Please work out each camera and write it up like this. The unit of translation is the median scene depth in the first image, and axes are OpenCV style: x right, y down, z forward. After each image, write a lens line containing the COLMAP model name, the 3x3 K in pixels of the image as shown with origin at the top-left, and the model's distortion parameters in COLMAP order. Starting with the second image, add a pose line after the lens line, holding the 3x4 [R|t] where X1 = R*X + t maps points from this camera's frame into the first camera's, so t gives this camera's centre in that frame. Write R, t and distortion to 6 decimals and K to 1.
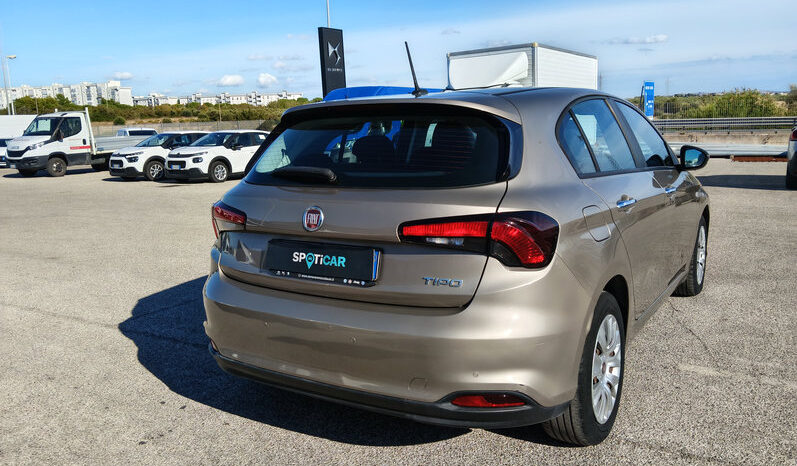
lens RADIAL K [[643.6, 0, 398.4], [0, 643.6, 237.2], [0, 0, 1]] dist [0.069952, -0.158962]
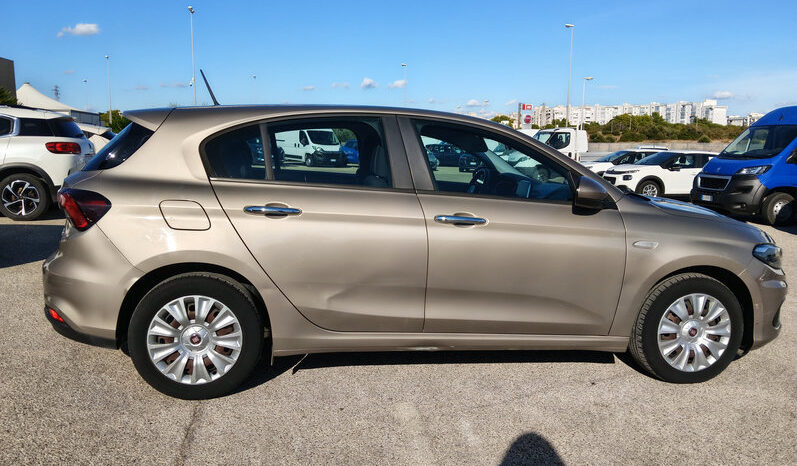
lens RADIAL K [[643.6, 0, 397.5], [0, 643.6, 235.7], [0, 0, 1]] dist [0.069952, -0.158962]
pose [[0.655872, 0.148786, -0.740064, 1.179731], [-0.171072, 0.984172, 0.046253, -0.088986], [0.735232, 0.096268, 0.670945, 0.400008]]
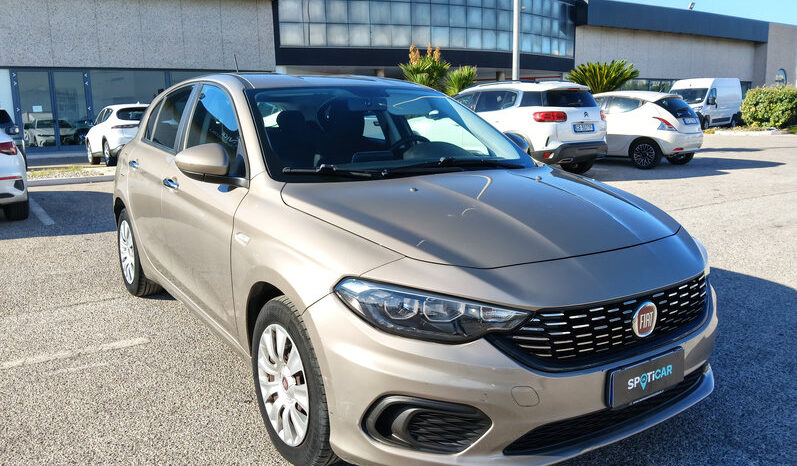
lens RADIAL K [[643.6, 0, 396.2], [0, 643.6, 235.9], [0, 0, 1]] dist [0.069952, -0.158962]
pose [[-0.413544, 0.209417, -0.886073, 1.280234], [-0.130823, 0.949424, 0.285446, -0.350831], [0.901037, 0.233963, -0.365232, 1.894321]]
